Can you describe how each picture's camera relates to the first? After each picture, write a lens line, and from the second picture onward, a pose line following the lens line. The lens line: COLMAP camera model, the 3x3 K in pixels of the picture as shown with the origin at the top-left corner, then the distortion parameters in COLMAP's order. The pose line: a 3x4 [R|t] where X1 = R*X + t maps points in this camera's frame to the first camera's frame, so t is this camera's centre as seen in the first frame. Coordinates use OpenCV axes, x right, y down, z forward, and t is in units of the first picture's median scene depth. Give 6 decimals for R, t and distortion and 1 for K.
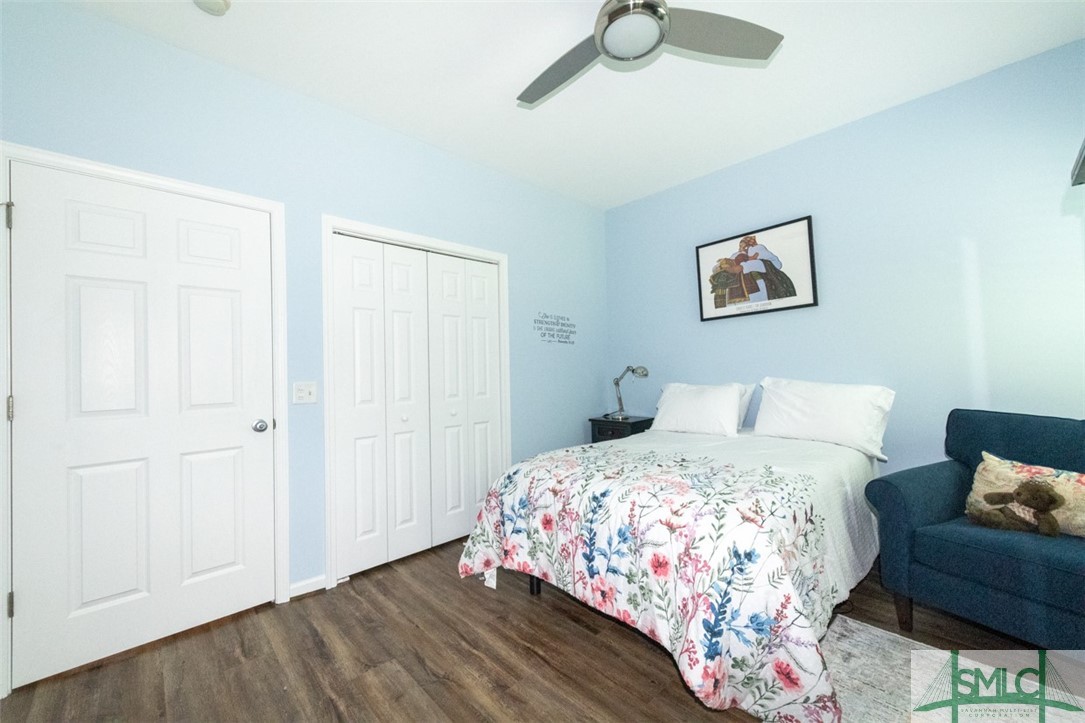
lens RADIAL K [[432.0, 0, 545.1], [0, 432.0, 364.3], [0, 0, 1]] dist [0.001390, 0.000131]
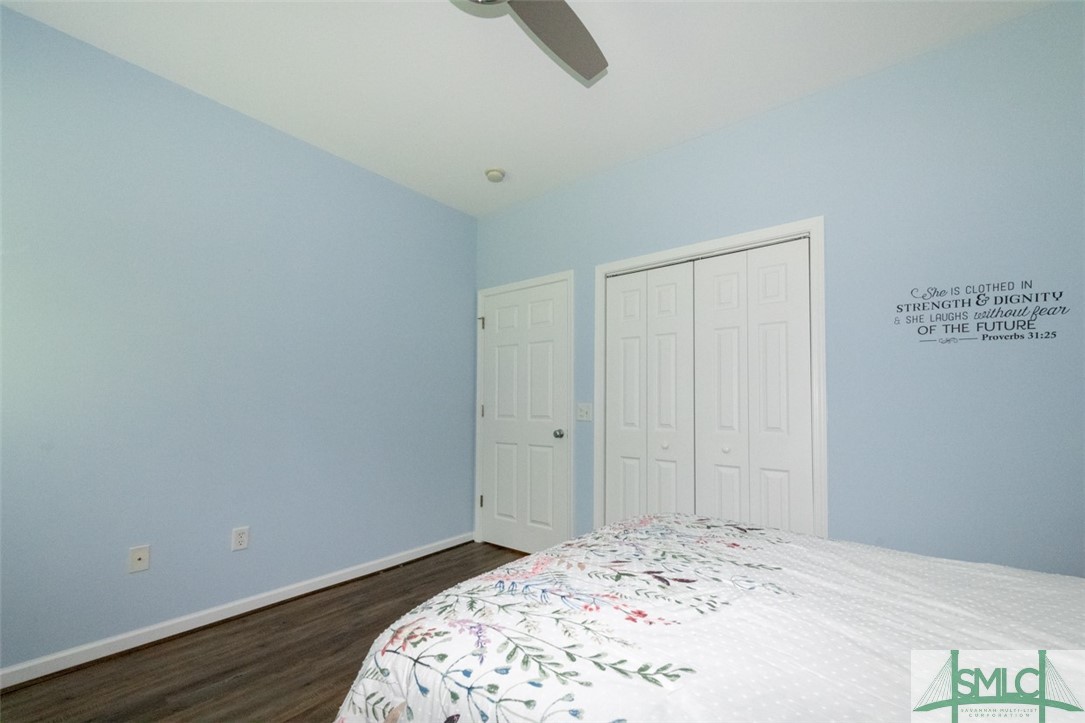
lens RADIAL K [[432.0, 0, 533.0], [0, 432.0, 386.6], [0, 0, 1]] dist [0.001390, 0.000131]
pose [[0.135658, -0.017333, -0.990604, 0.719322], [0.005383, 0.999845, -0.016757, 0.011869], [0.990741, -0.003060, 0.135730, 0.715671]]
